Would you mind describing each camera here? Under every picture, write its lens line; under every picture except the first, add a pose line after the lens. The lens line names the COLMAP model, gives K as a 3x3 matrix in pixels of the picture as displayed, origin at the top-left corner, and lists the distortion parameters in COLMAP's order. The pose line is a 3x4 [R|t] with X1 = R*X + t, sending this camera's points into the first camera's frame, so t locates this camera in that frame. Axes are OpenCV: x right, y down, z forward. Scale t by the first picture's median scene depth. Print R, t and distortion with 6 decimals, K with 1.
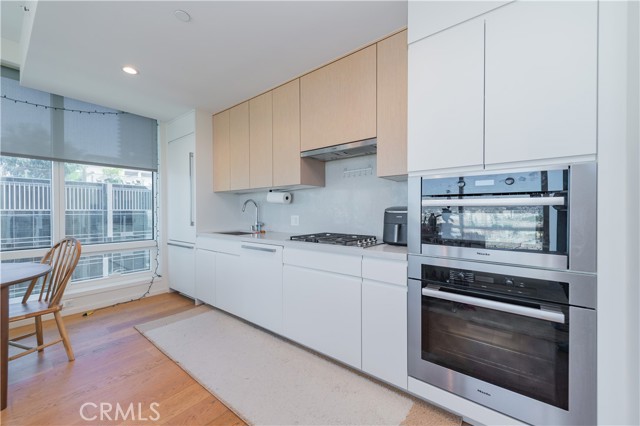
lens RADIAL K [[249.7, 0, 318.7], [0, 249.7, 212.9], [0, 0, 1]] dist [0.000762, -0.000013]
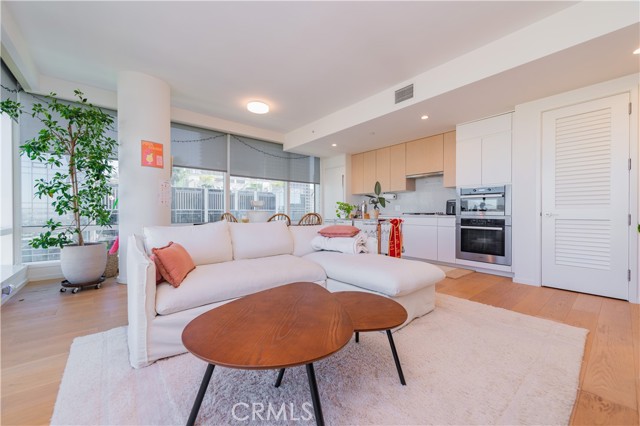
lens RADIAL K [[249.7, 0, 322.6], [0, 249.7, 213.0], [0, 0, 1]] dist [0.000762, -0.000013]
pose [[0.982197, 0.000056, -0.187854, -0.407585], [-0.000629, 0.999995, -0.002989, 0.100292], [0.187853, 0.003054, 0.982192, -1.416160]]
